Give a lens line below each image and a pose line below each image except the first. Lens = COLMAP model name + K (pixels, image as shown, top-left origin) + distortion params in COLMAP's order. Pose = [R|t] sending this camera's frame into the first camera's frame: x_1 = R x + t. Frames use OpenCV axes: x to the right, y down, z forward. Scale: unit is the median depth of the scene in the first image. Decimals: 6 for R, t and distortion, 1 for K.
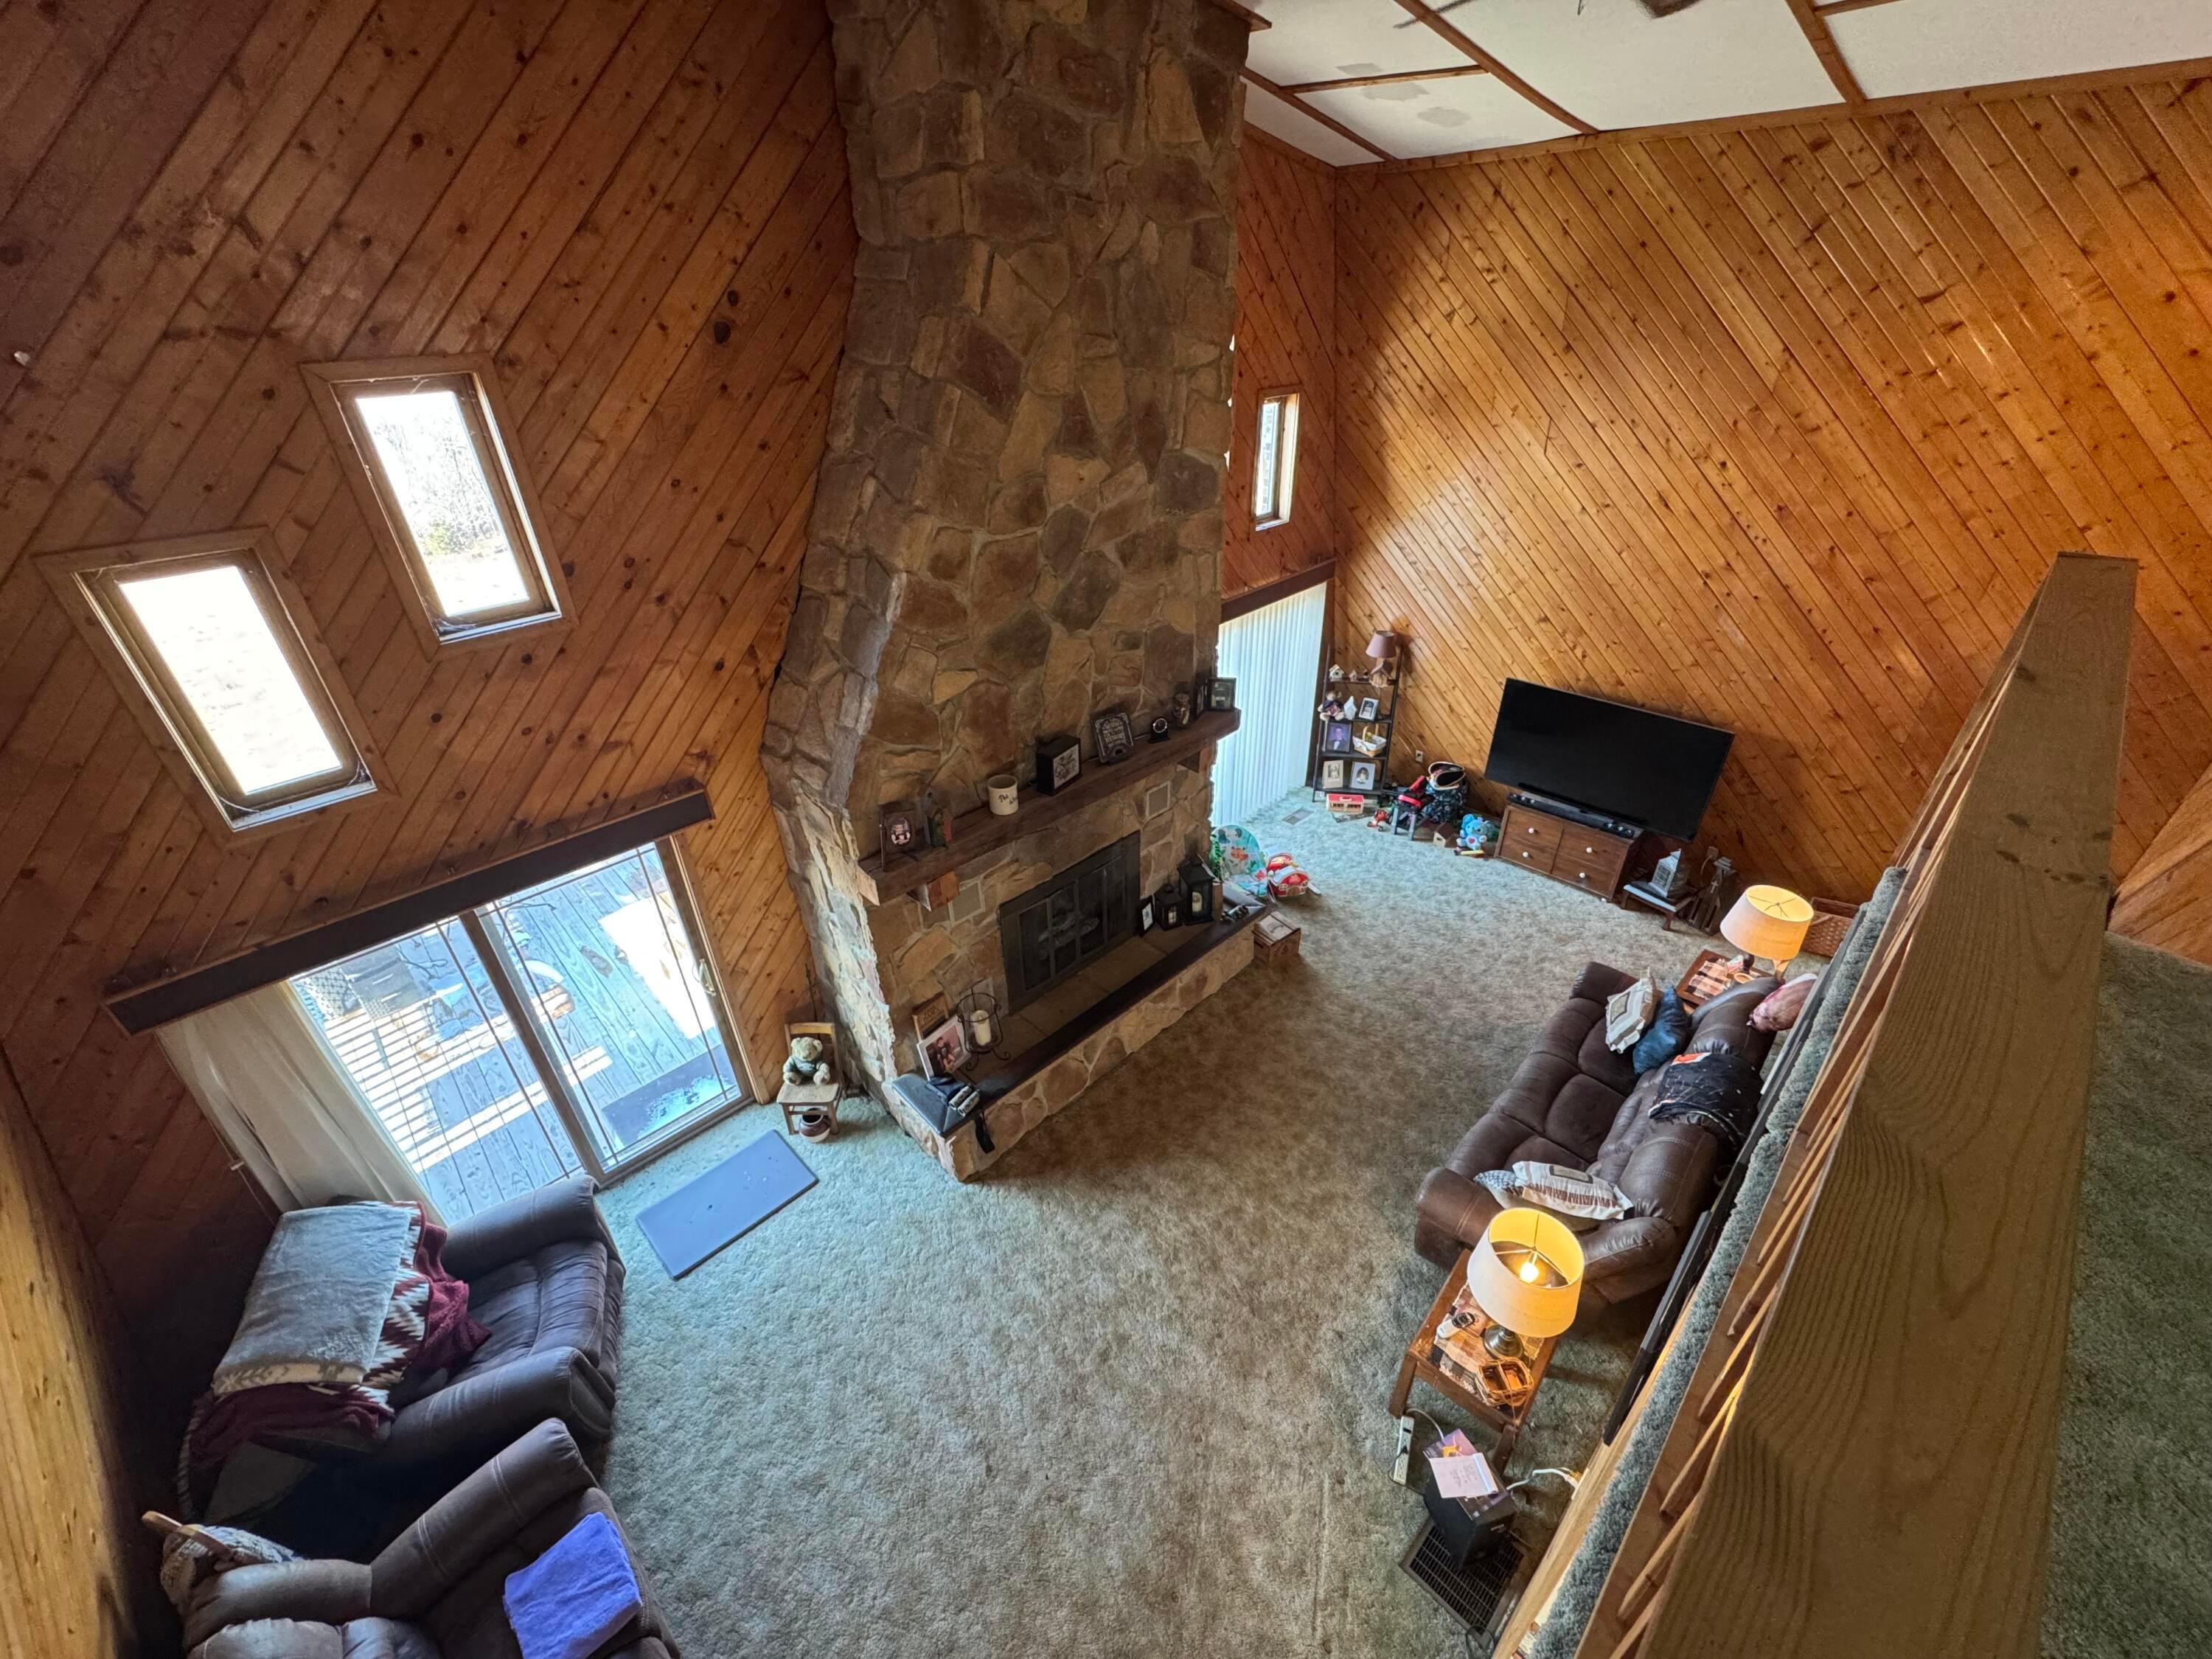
lens RADIAL K [[879.2, 0, 1106.0], [0, 879.2, 829.5], [0, 0, 1]] dist [-0.002290, -0.000326]
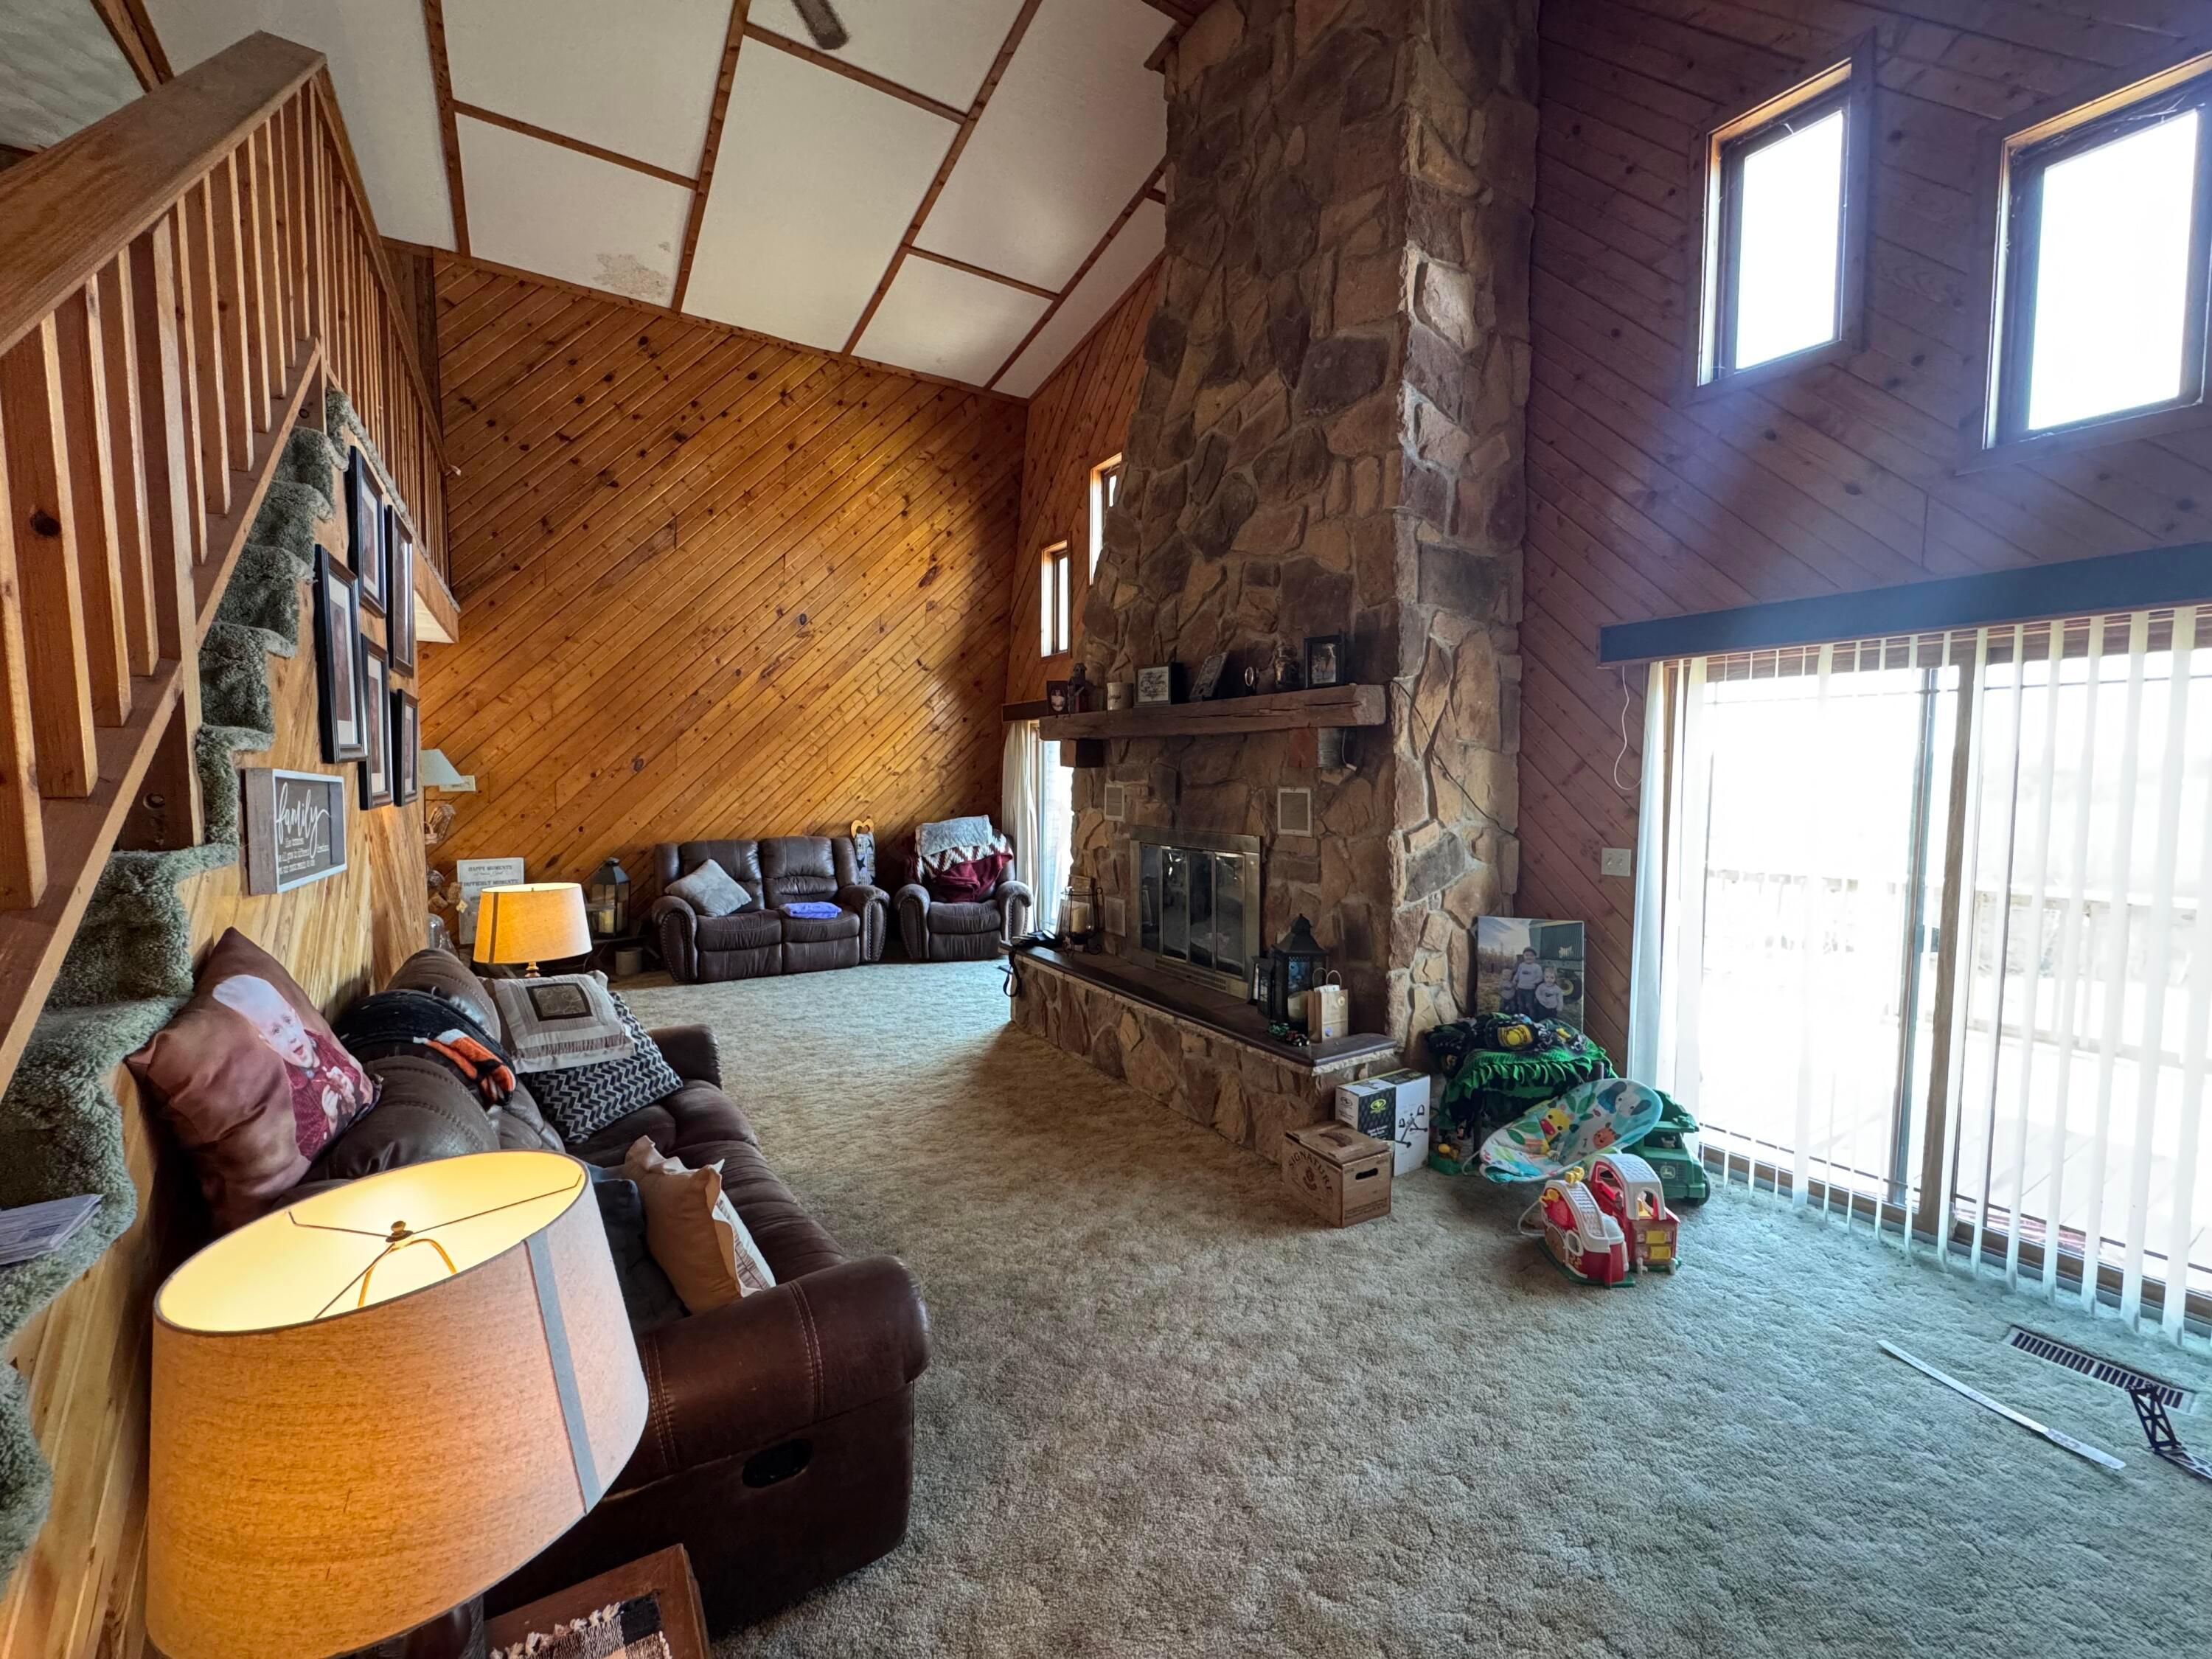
lens RADIAL K [[879.2, 0, 1106.0], [0, 879.2, 829.5], [0, 0, 1]] dist [-0.002290, -0.000326]
pose [[-0.204876, 0.086621, -0.974947, 0.955609], [-0.507795, 0.842135, 0.181530, -0.087935], [0.836762, 0.532264, -0.128548, 1.166901]]
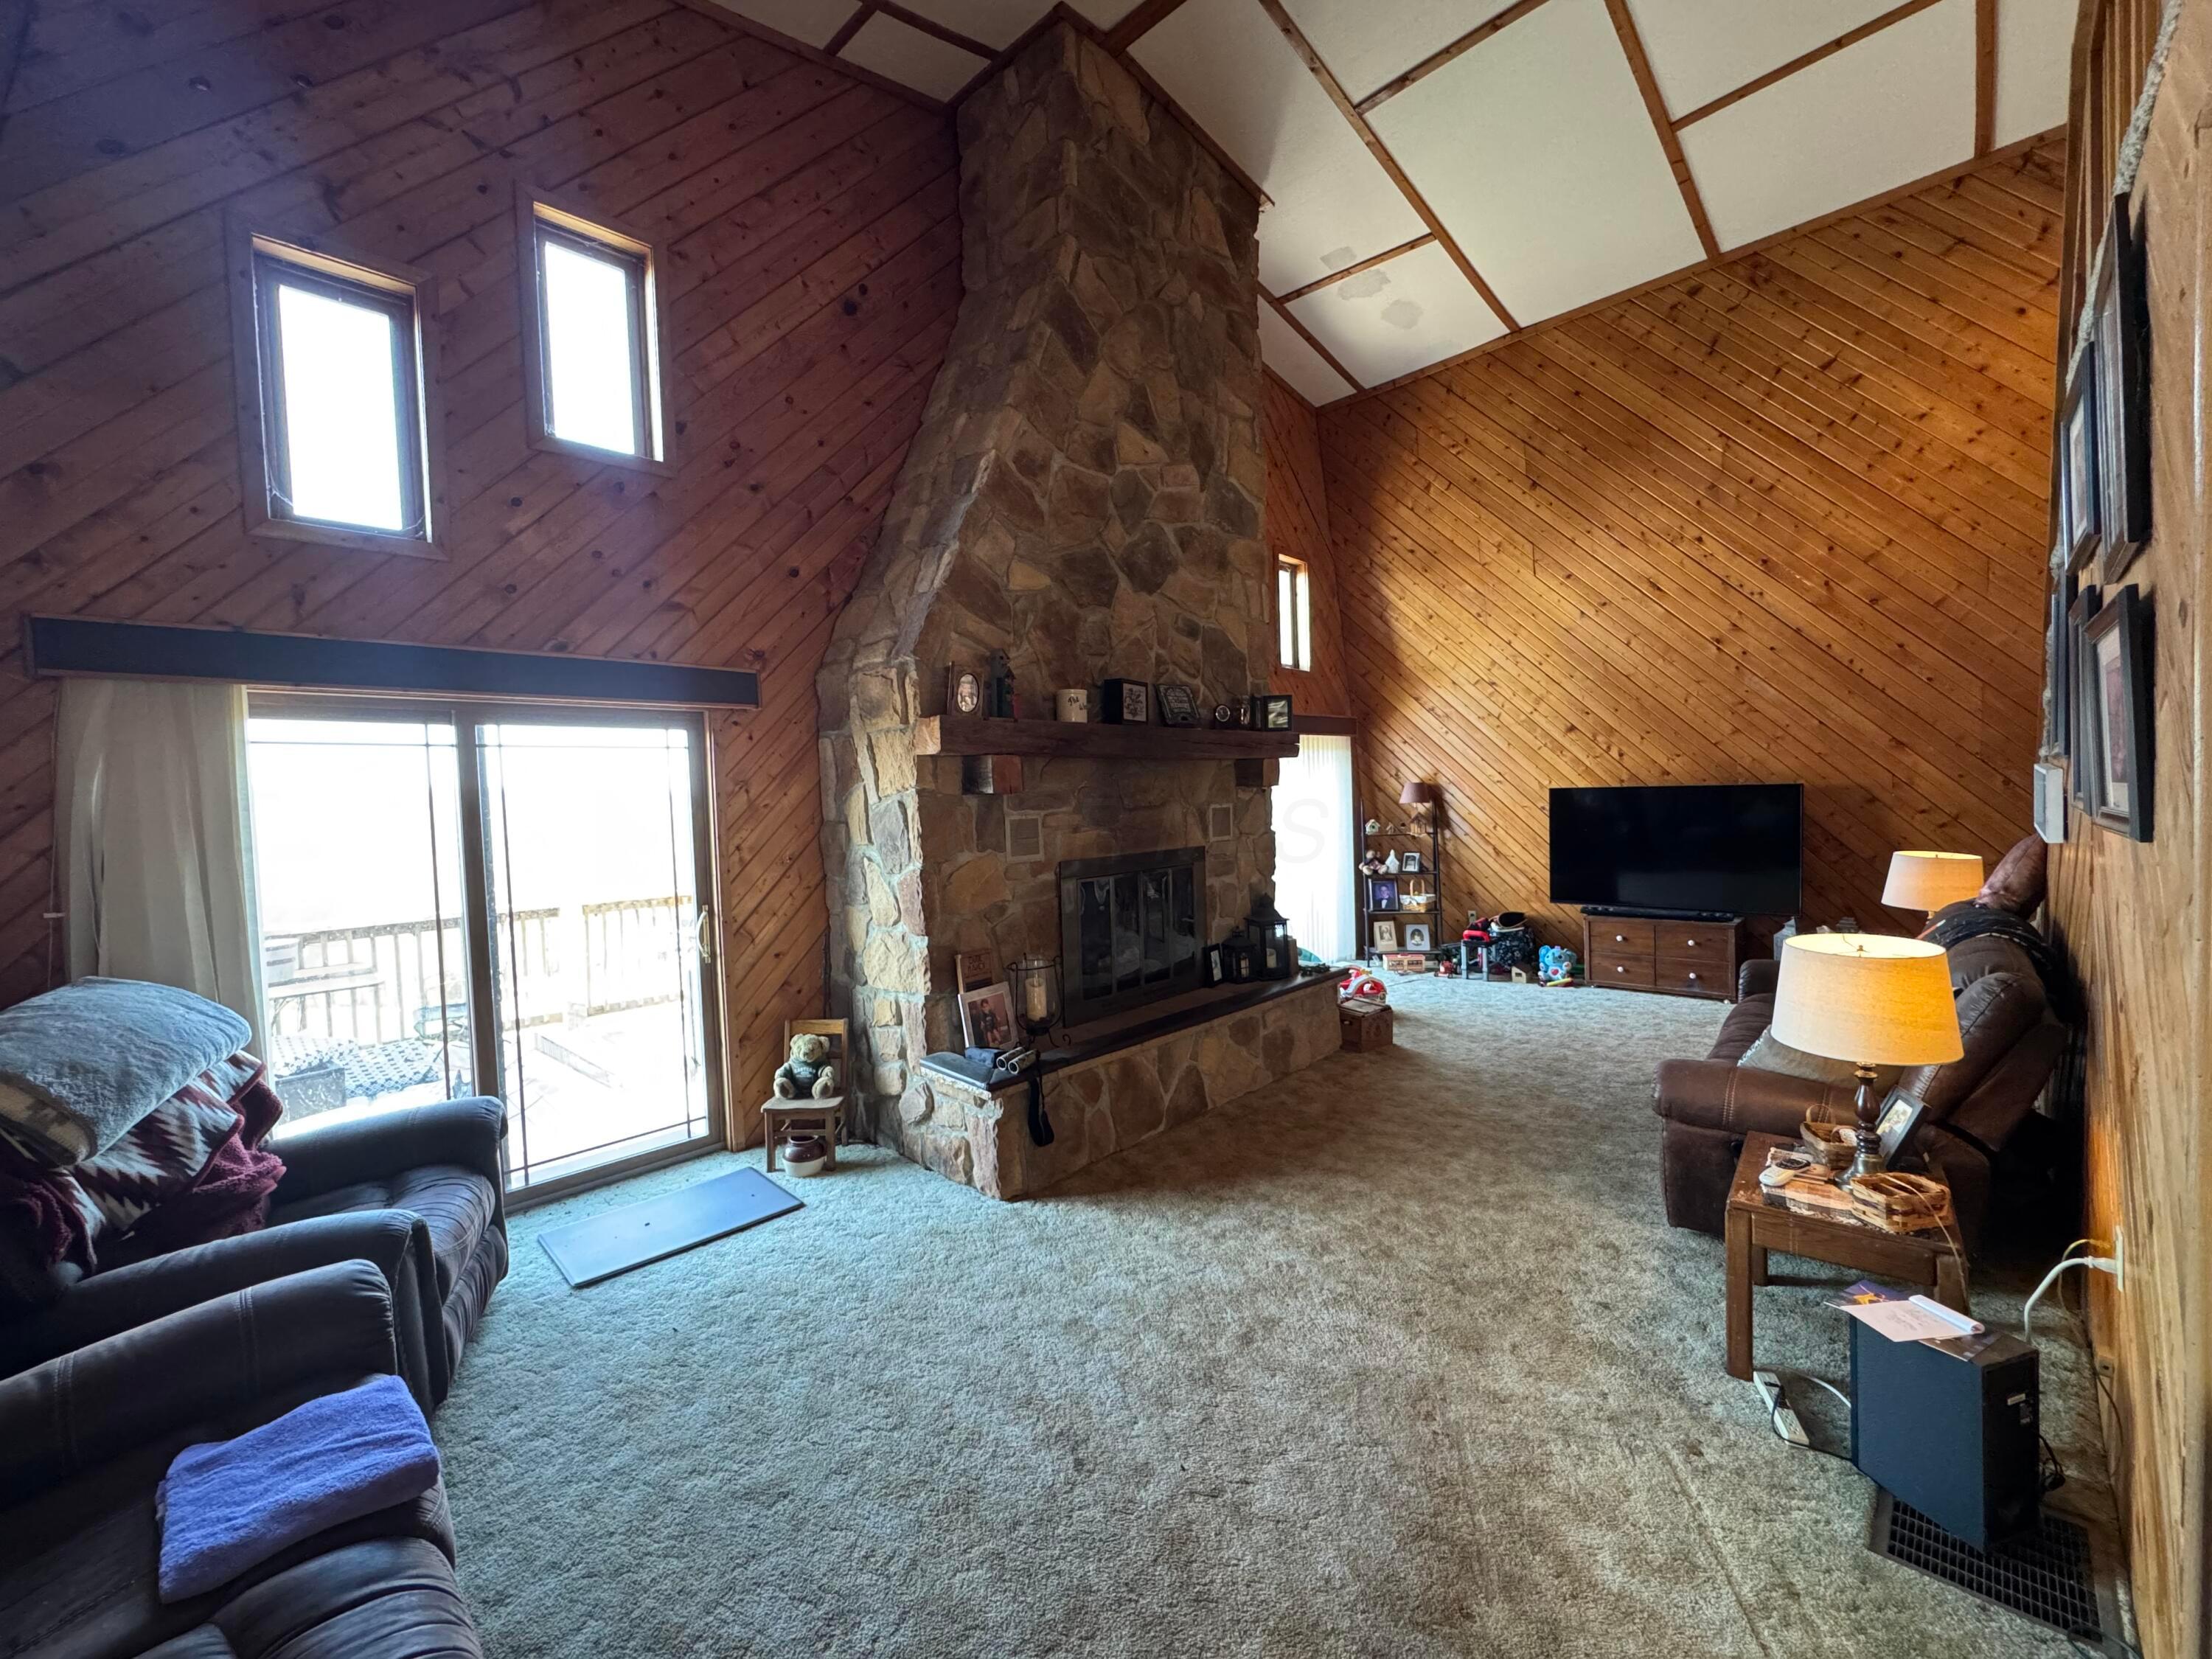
lens RADIAL K [[880.1, 0, 1105.2], [0, 880.1, 829.7], [0, 0, 1]] dist [-0.003739, -0.000056]
pose [[0.999764, -0.012551, 0.017740, -0.095175], [0.019598, 0.873427, -0.486561, 0.507188], [-0.009388, 0.486794, 0.873466, 0.235492]]
